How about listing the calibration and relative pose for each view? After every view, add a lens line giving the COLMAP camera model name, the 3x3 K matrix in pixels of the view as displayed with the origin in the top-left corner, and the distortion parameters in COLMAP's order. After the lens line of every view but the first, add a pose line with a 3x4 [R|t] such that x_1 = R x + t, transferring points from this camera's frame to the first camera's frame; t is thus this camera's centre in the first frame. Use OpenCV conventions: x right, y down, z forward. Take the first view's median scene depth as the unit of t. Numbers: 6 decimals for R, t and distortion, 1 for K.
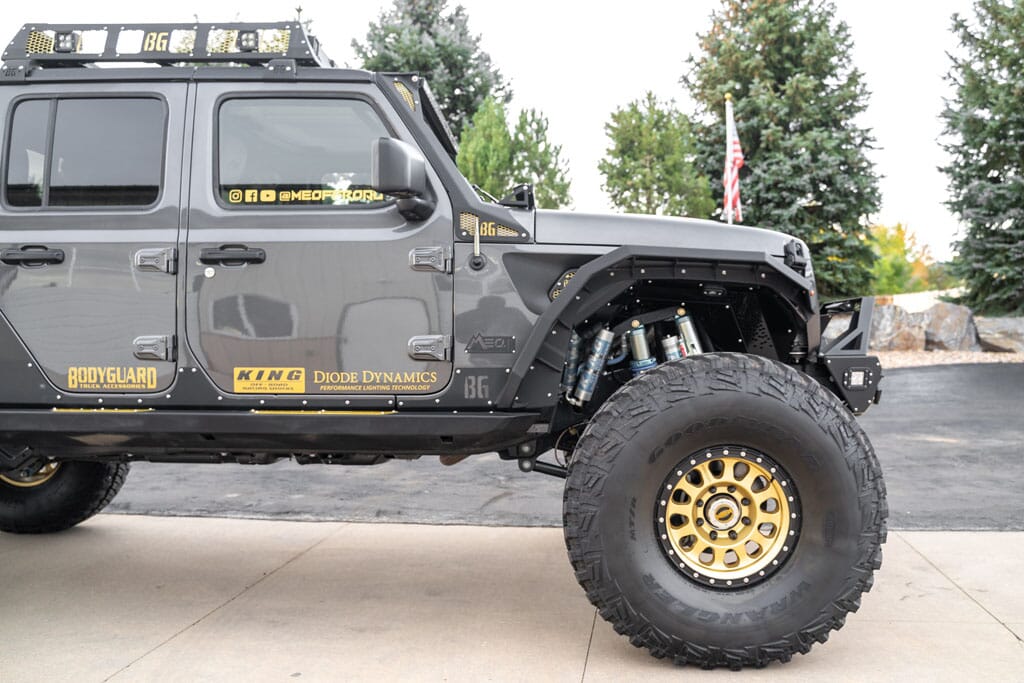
lens RADIAL K [[824.9, 0, 487.4], [0, 824.9, 327.0], [0, 0, 1]] dist [-0.108121, 0.093605]
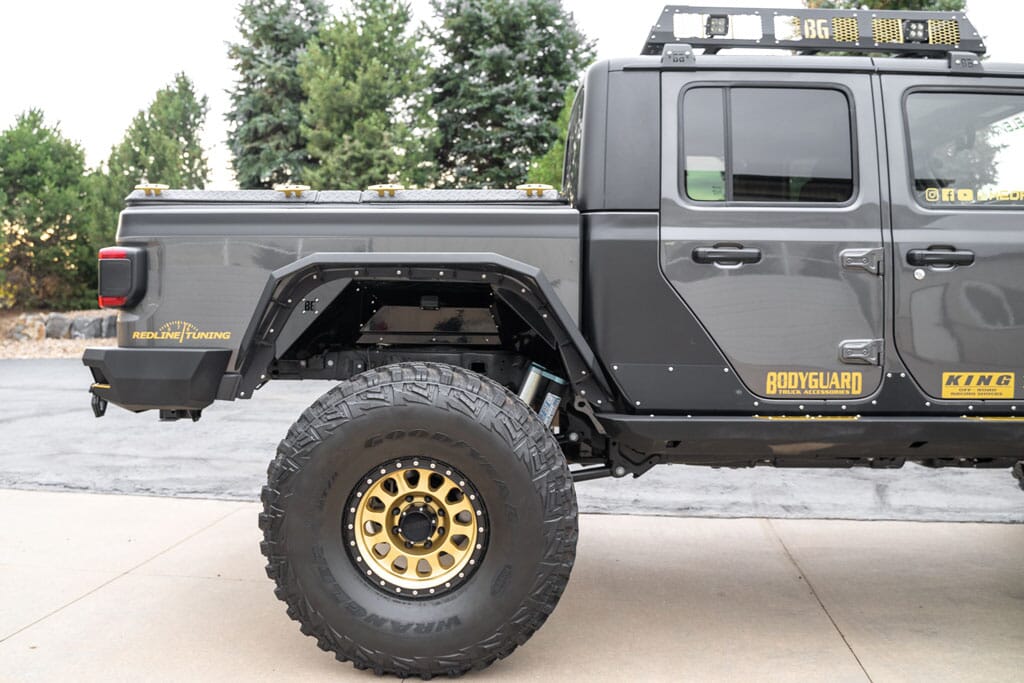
lens RADIAL K [[862.0, 0, 453.1], [0, 862.0, 303.4], [0, 0, 1]] dist [-0.109614, 0.084993]
pose [[0.999659, 0.005319, -0.025564, -0.806255], [-0.005044, 0.999929, 0.010815, -0.037545], [0.025619, -0.010683, 0.999615, -0.008958]]
